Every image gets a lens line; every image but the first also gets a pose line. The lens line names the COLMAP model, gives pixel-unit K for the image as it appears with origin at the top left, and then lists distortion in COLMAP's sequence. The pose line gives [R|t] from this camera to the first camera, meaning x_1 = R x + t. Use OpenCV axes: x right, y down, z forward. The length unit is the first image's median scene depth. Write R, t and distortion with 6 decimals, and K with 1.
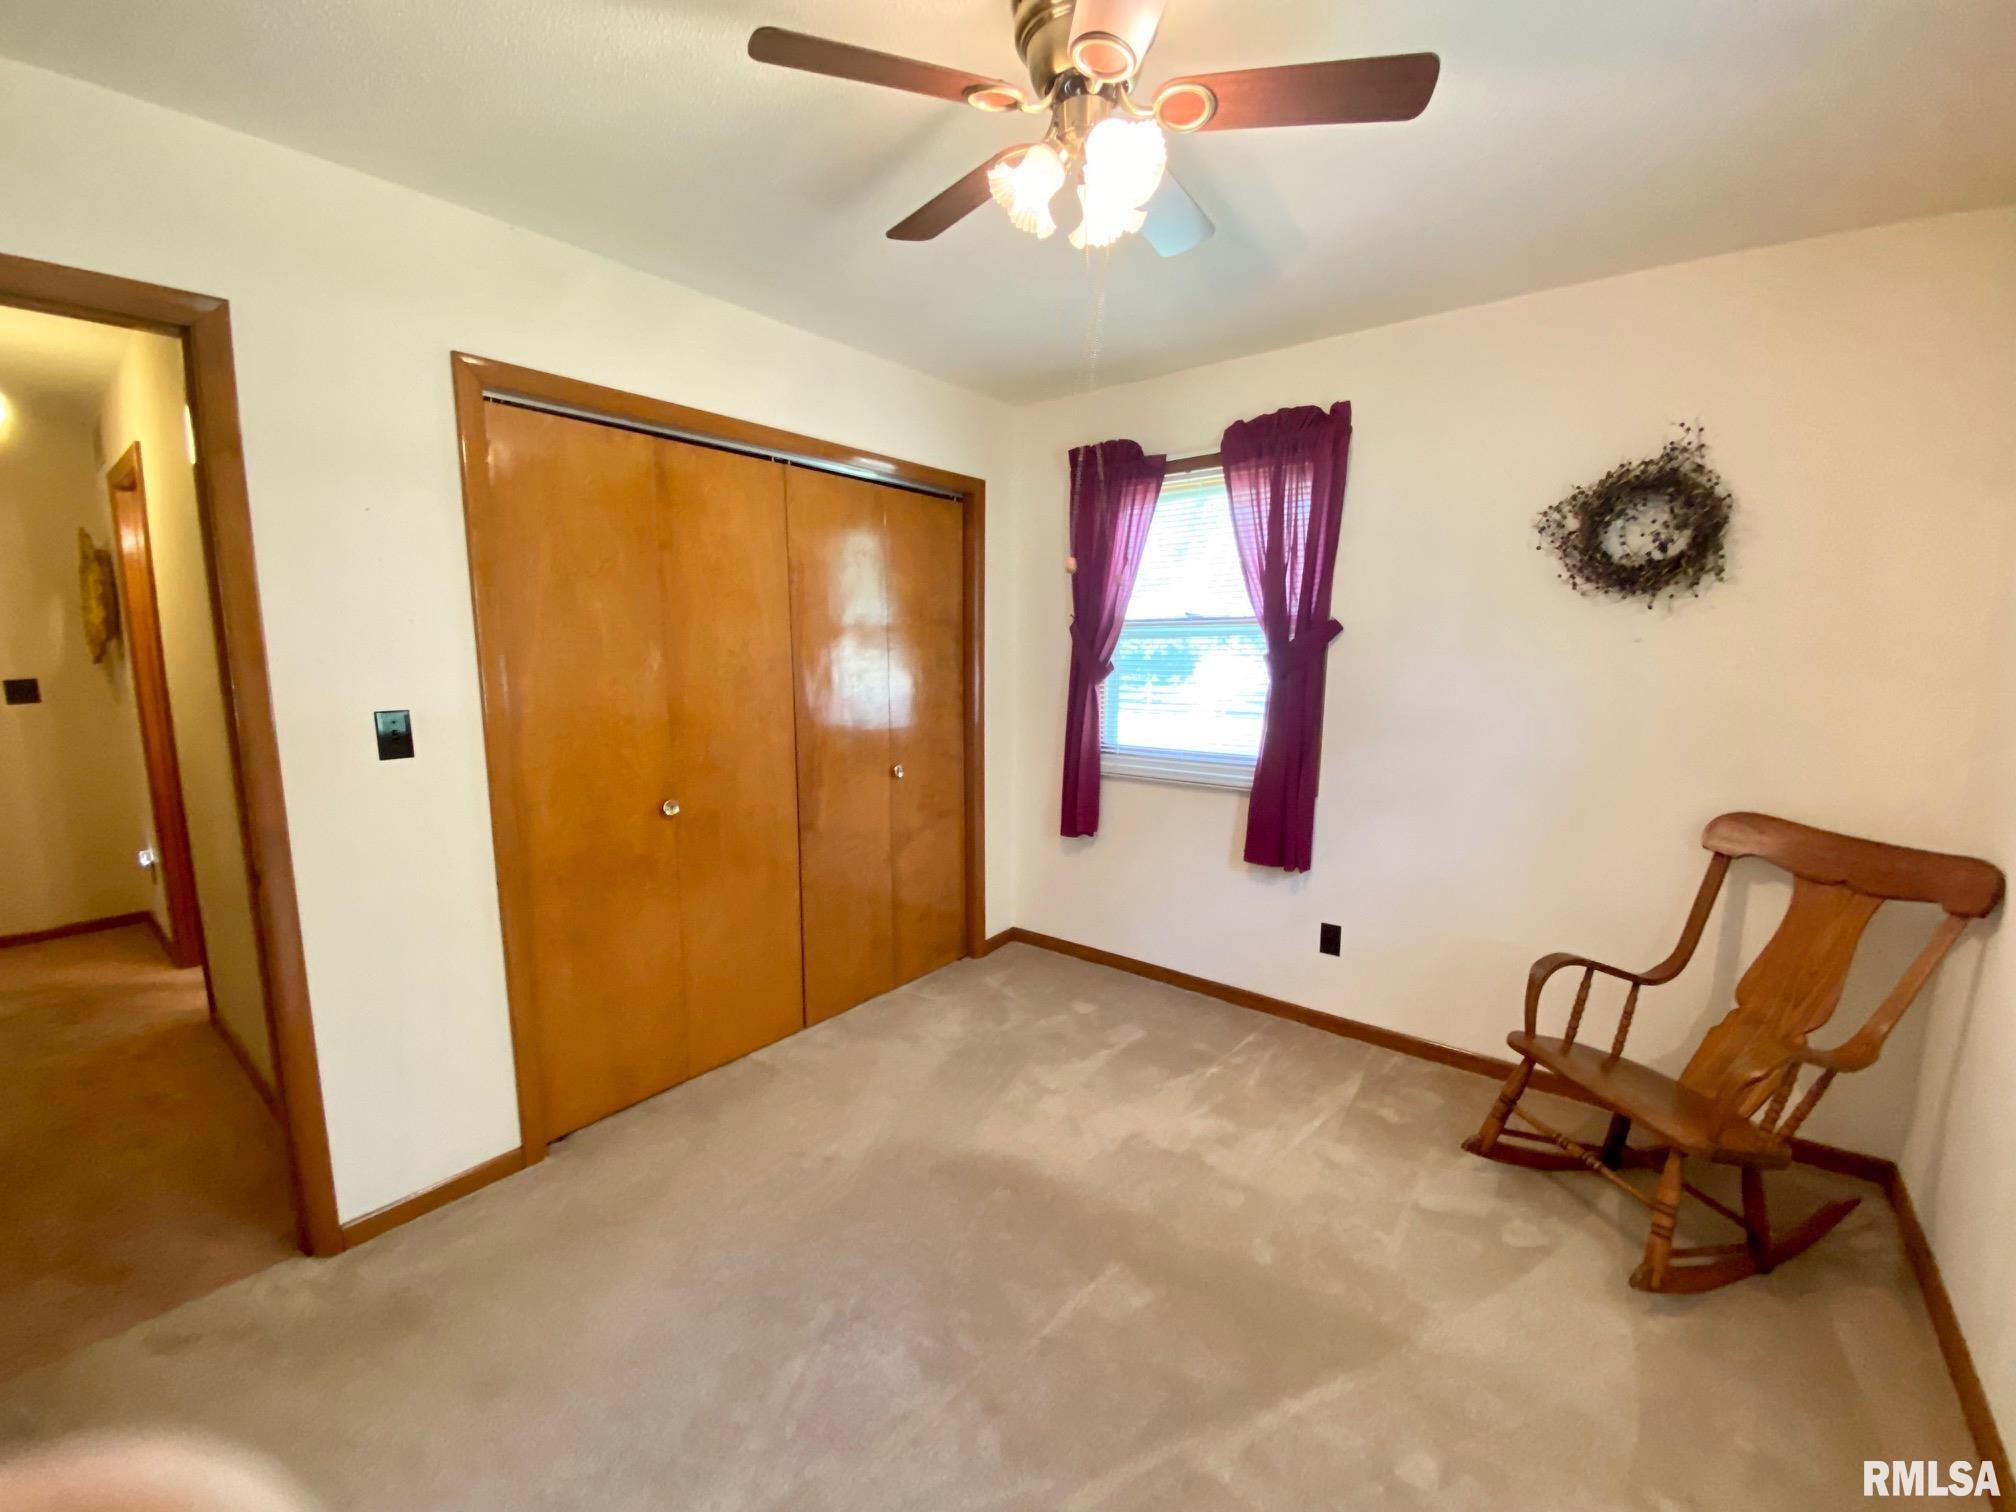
lens RADIAL K [[820.2, 0, 1006.4], [0, 820.2, 762.6], [0, 0, 1]] dist [0.036664, -0.030174]
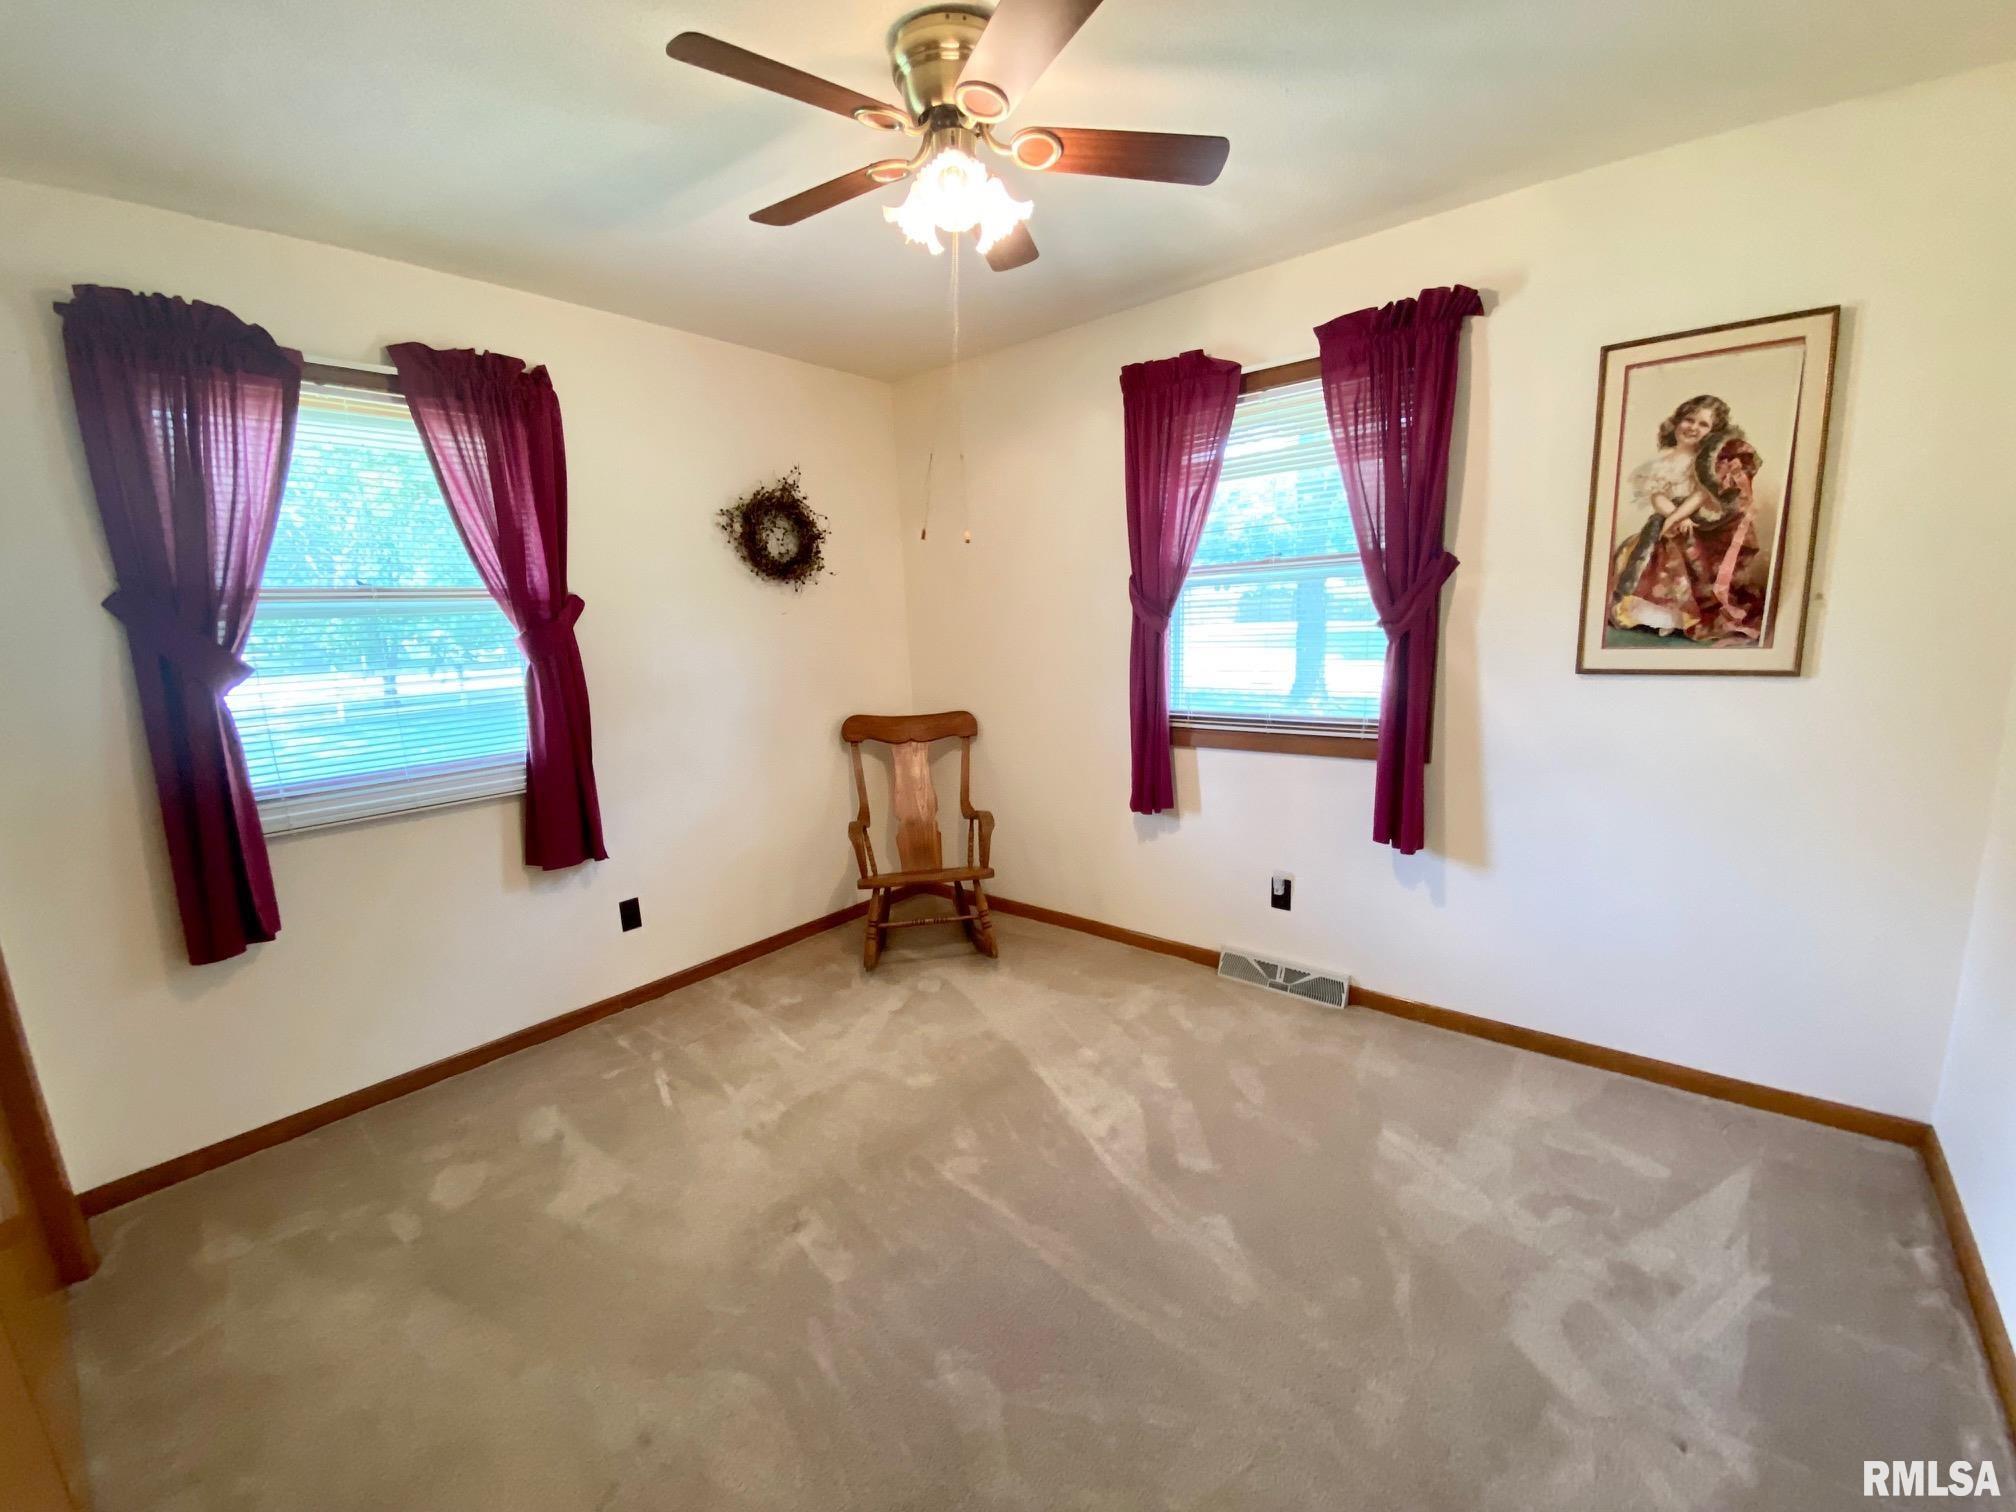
lens RADIAL K [[820.2, 0, 1006.4], [0, 820.2, 762.6], [0, 0, 1]] dist [0.036664, -0.030174]
pose [[0.005405, -0.175679, 0.984433, -0.589153], [0.174047, 0.969587, 0.172074, -0.061597], [-0.984722, 0.170408, 0.035817, 0.503846]]
